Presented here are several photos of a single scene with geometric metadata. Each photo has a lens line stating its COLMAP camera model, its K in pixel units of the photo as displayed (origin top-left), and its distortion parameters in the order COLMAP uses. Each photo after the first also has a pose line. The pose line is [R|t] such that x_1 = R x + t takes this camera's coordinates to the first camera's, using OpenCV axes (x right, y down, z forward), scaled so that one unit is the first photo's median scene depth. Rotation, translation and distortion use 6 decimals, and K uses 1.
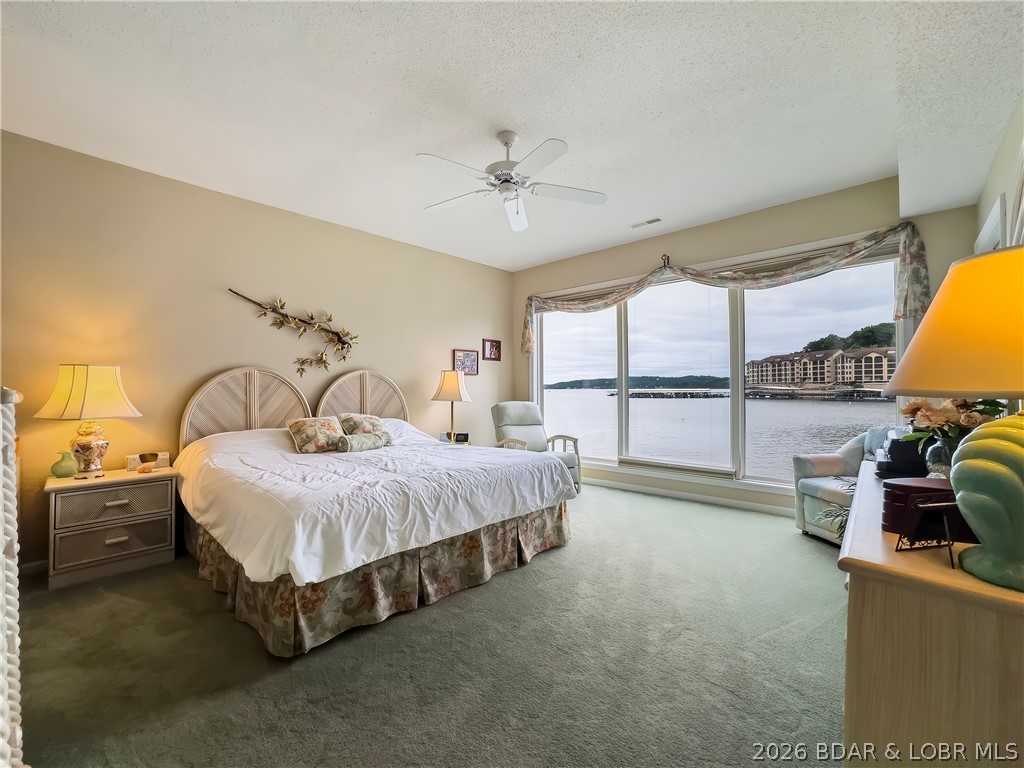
lens RADIAL K [[413.6, 0, 513.5], [0, 413.6, 380.6], [0, 0, 1]] dist [-0.024665, 0.000214]
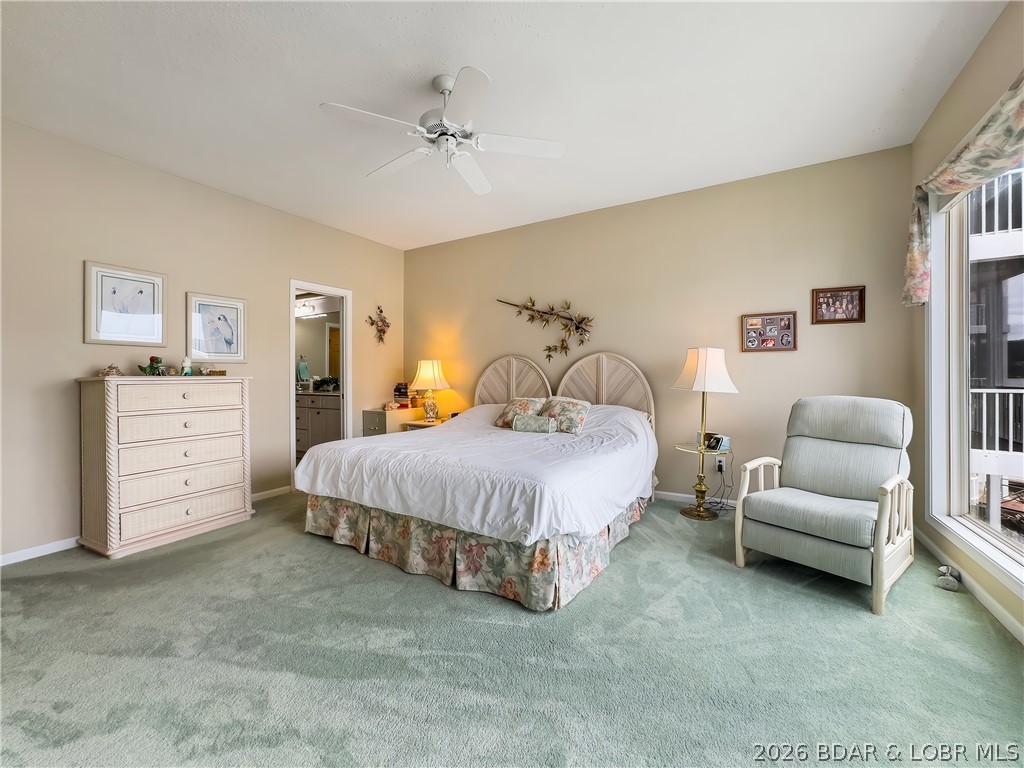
lens RADIAL K [[413.6, 0, 513.5], [0, 413.6, 380.6], [0, 0, 1]] dist [-0.024665, 0.000214]
pose [[0.239793, 0.020739, -0.970602, 0.669277], [0.019291, 0.999473, 0.026121, 0.011485], [0.970632, -0.024987, 0.239267, 0.738295]]
